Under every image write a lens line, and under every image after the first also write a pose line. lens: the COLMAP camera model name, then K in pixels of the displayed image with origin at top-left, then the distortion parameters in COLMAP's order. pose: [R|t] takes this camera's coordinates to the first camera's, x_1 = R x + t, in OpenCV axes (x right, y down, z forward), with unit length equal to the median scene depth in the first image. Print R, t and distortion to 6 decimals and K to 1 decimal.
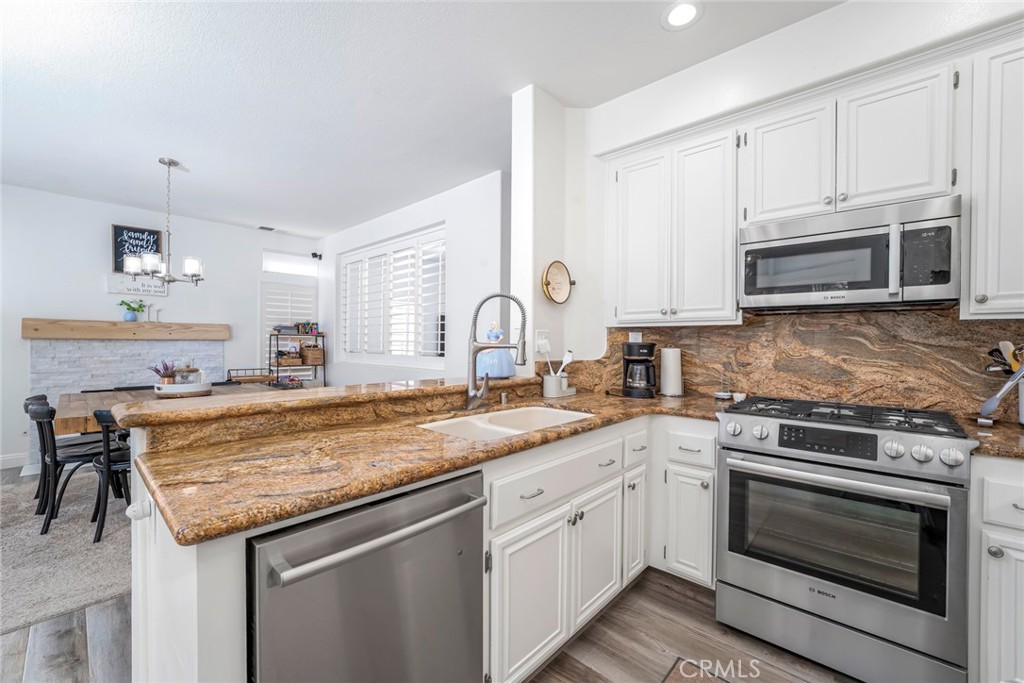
lens RADIAL K [[416.9, 0, 508.9], [0, 416.9, 342.7], [0, 0, 1]] dist [-0.011356, 0.000114]
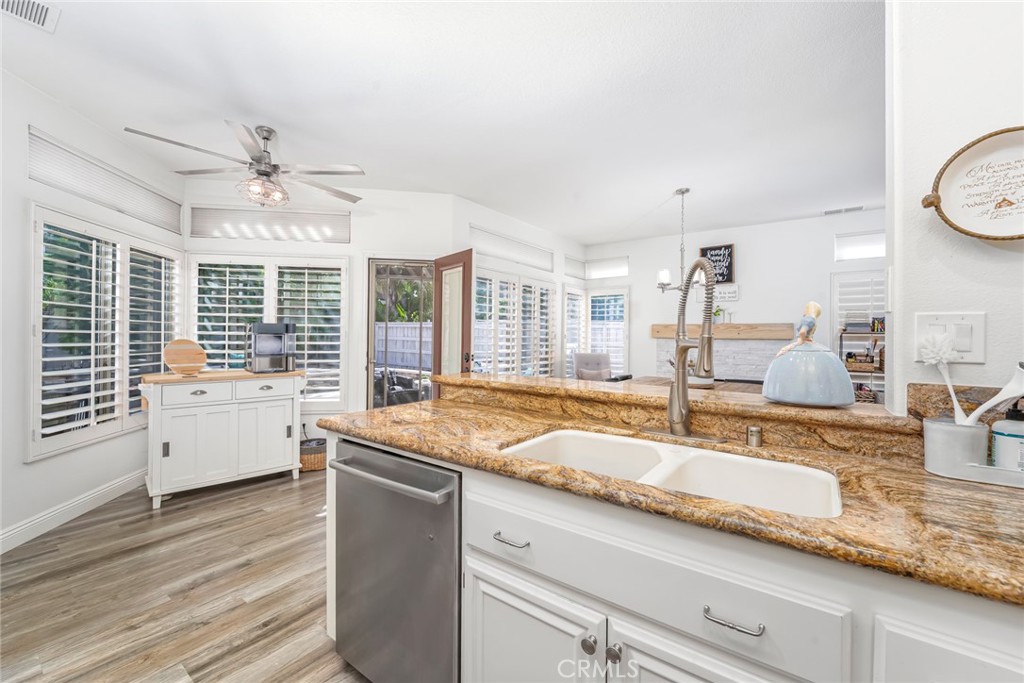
lens RADIAL K [[416.2, 0, 512.0], [0, 416.2, 341.5], [0, 0, 1]] dist [-0.023555, -0.000080]
pose [[0.101541, 0.005417, -0.994817, 0.546029], [-0.011179, 0.999928, 0.004304, 0.004456], [0.994769, 0.010684, 0.101594, 0.641649]]
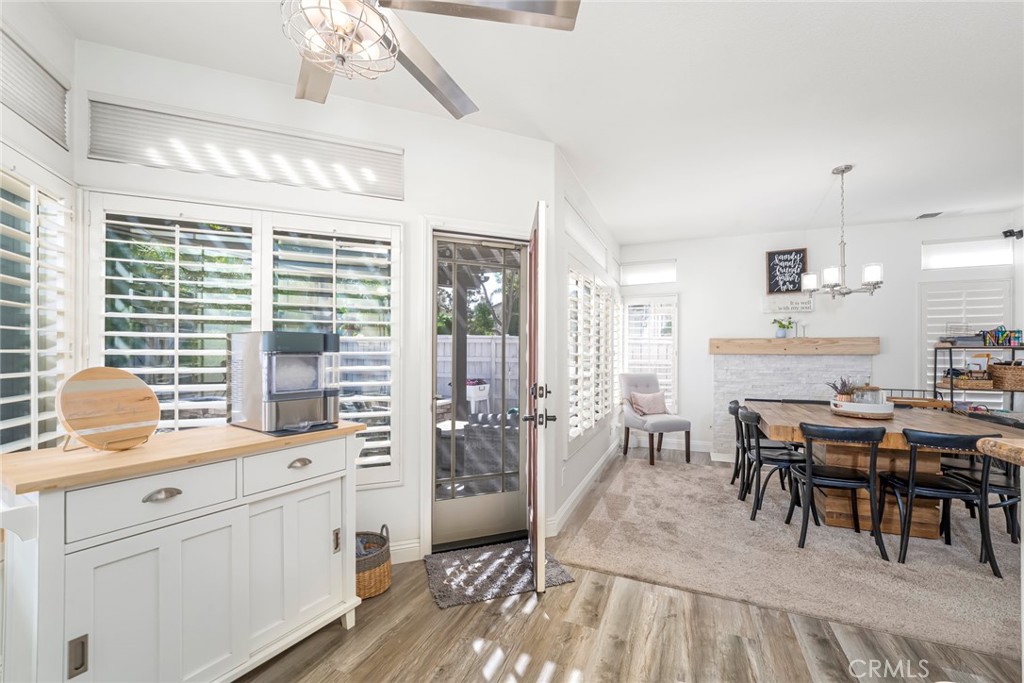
lens RADIAL K [[417.8, 0, 511.9], [0, 417.8, 352.7], [0, 0, 1]] dist [-0.010132, 0.000237]
pose [[0.340131, -0.007532, -0.940348, -0.296103], [-0.002362, 0.999958, -0.008864, -0.003630], [0.940375, 0.005236, 0.340099, -0.073080]]
